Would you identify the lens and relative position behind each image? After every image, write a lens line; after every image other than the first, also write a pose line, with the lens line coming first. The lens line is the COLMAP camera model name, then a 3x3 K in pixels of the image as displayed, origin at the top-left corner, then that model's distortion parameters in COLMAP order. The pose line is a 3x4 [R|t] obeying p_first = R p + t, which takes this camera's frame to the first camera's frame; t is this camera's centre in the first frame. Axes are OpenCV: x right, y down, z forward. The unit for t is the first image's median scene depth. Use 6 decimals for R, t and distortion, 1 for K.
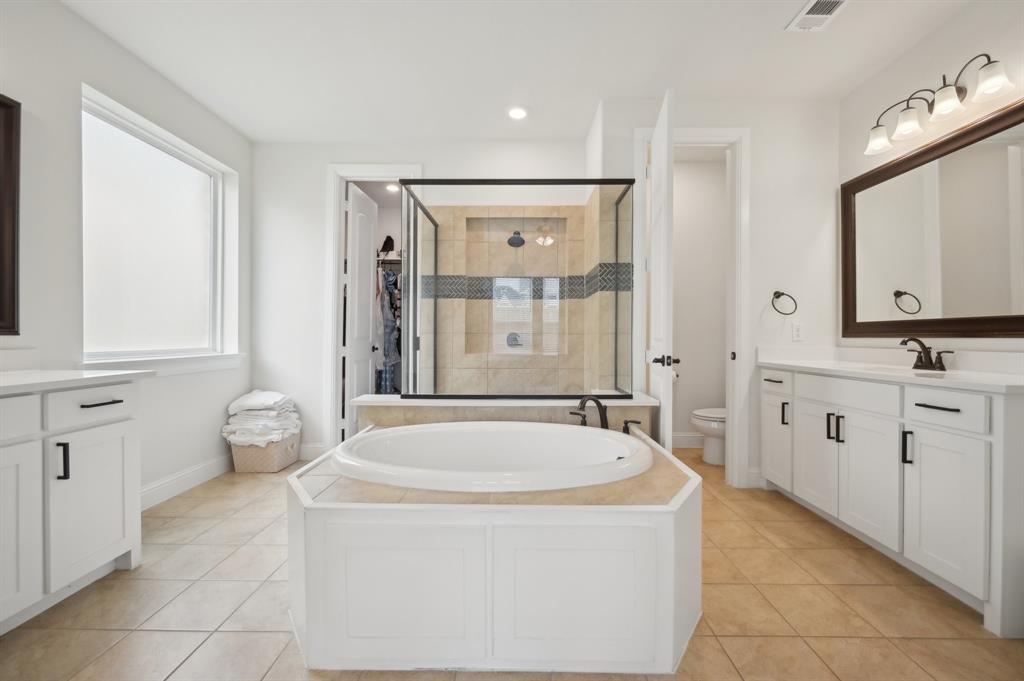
lens RADIAL K [[412.6, 0, 522.6], [0, 412.6, 335.9], [0, 0, 1]] dist [0.000671, -0.000270]
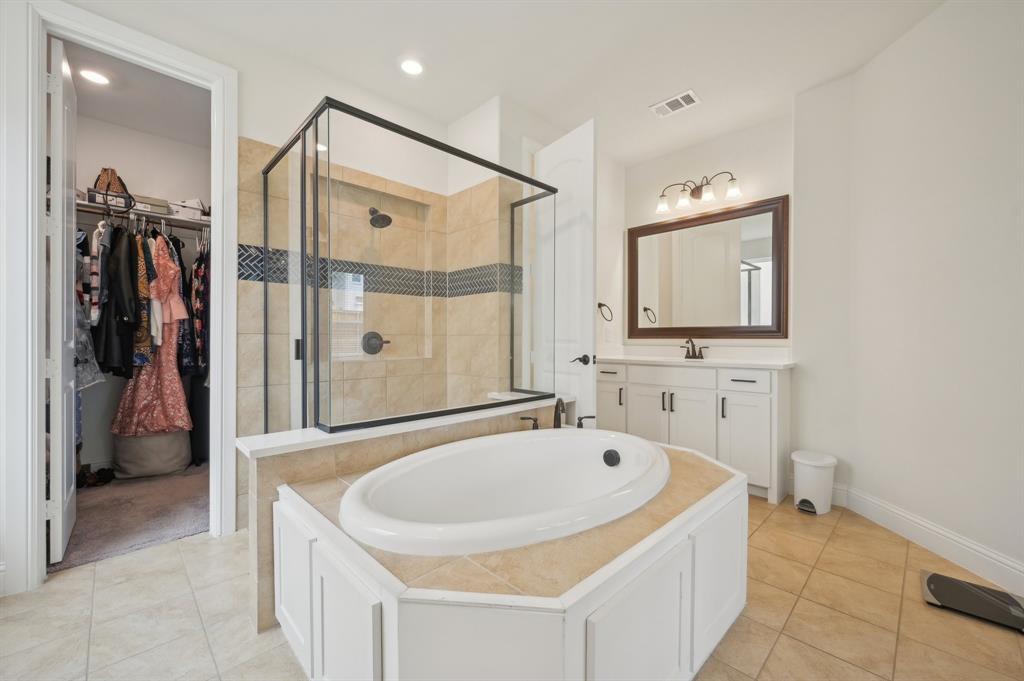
lens RADIAL K [[412.6, 0, 515.0], [0, 412.6, 339.8], [0, 0, 1]] dist [0.000671, -0.000270]
pose [[0.700562, -0.003880, 0.713581, -0.548636], [-0.000715, 0.999981, 0.006140, -0.000985], [-0.713592, -0.004812, 0.700545, 0.329152]]
